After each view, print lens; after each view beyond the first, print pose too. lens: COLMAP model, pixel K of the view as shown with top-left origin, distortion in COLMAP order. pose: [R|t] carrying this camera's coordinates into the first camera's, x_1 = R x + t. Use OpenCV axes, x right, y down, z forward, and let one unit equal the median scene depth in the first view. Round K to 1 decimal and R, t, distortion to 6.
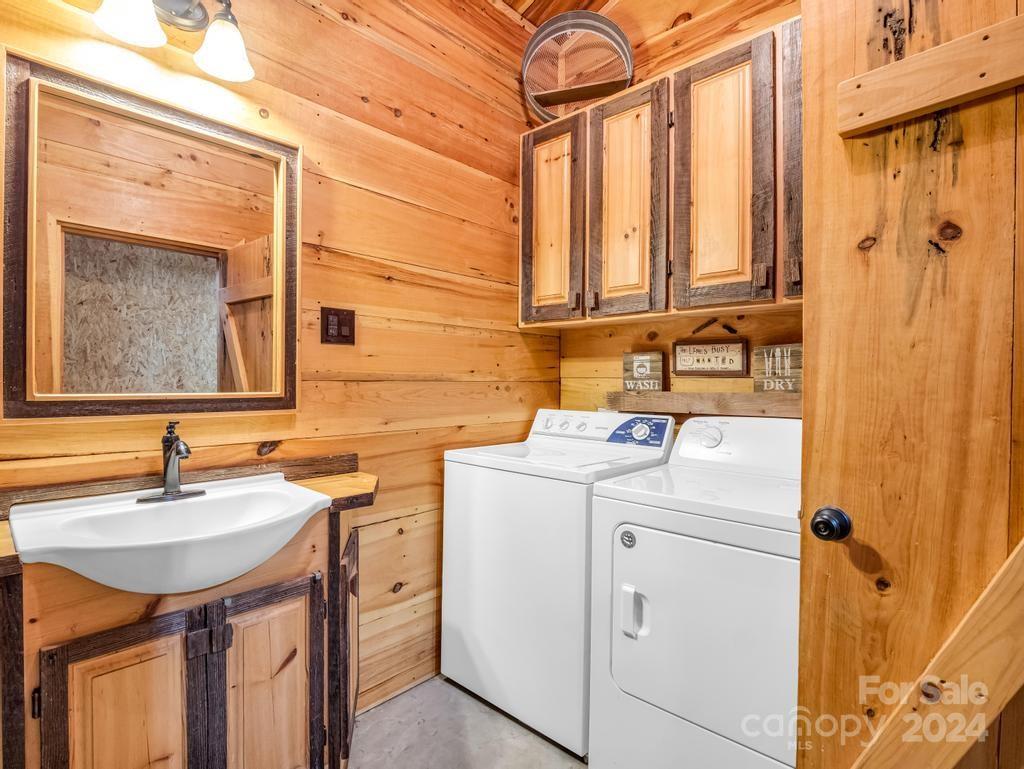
lens RADIAL K [[528.2, 0, 513.1], [0, 528.2, 385.5], [0, 0, 1]] dist [0.002126, -0.003305]
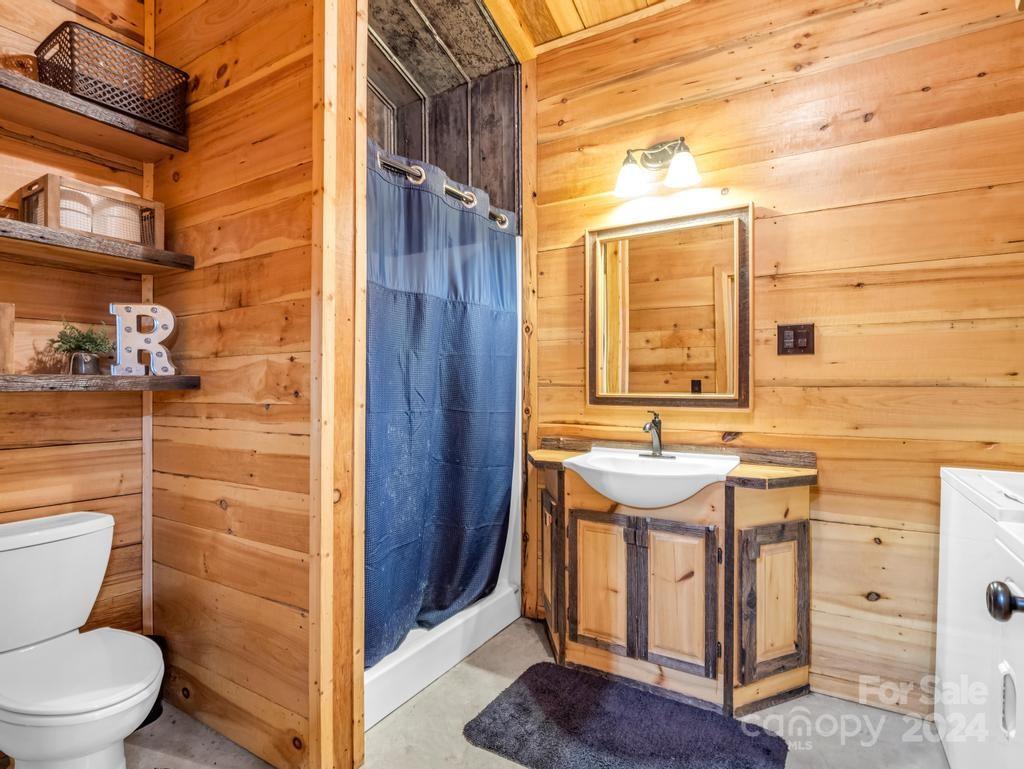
lens RADIAL K [[528.2, 0, 513.4], [0, 528.2, 385.7], [0, 0, 1]] dist [0.002126, -0.003305]
pose [[0.232098, 0.000605, -0.972692, 0.678000], [-0.005722, 0.999983, -0.000743, -0.006369], [0.972676, 0.005738, 0.232097, 0.139170]]
